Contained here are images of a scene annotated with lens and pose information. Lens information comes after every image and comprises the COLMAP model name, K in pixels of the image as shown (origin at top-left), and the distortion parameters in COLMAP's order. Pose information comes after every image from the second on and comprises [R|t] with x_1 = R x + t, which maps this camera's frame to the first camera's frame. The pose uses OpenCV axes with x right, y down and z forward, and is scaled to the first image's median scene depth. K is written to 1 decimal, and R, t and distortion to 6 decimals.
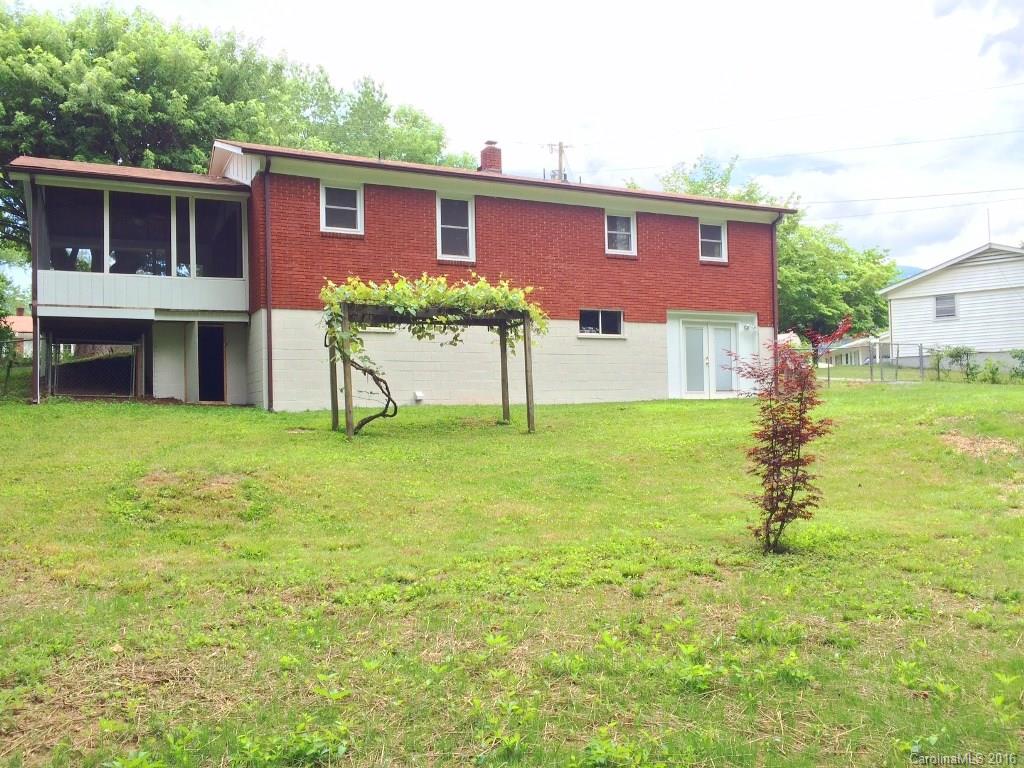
lens RADIAL K [[863.4, 0, 514.9], [0, 863.4, 385.8], [0, 0, 1]] dist [0.080834, -0.101910]
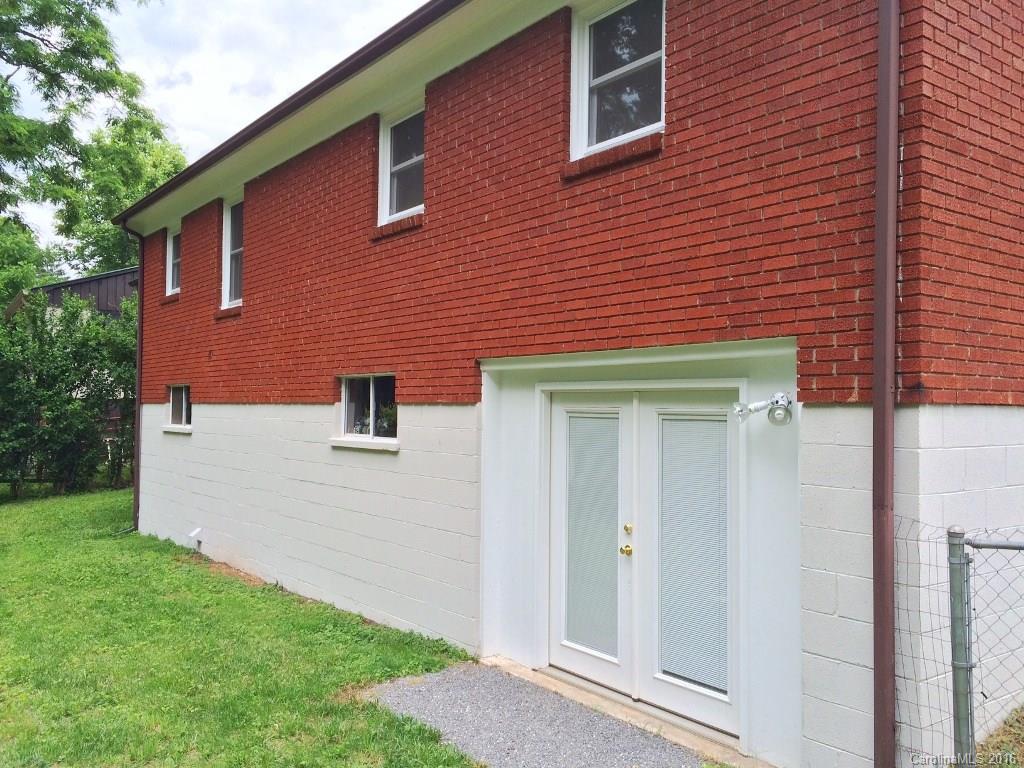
lens RADIAL K [[863.4, 0, 514.9], [0, 863.4, 385.8], [0, 0, 1]] dist [0.080834, -0.101910]
pose [[0.253504, -0.029116, -0.966896, 0.493305], [-0.008895, 0.999434, -0.032428, -0.069954], [0.967294, 0.016821, 0.253101, 0.956375]]
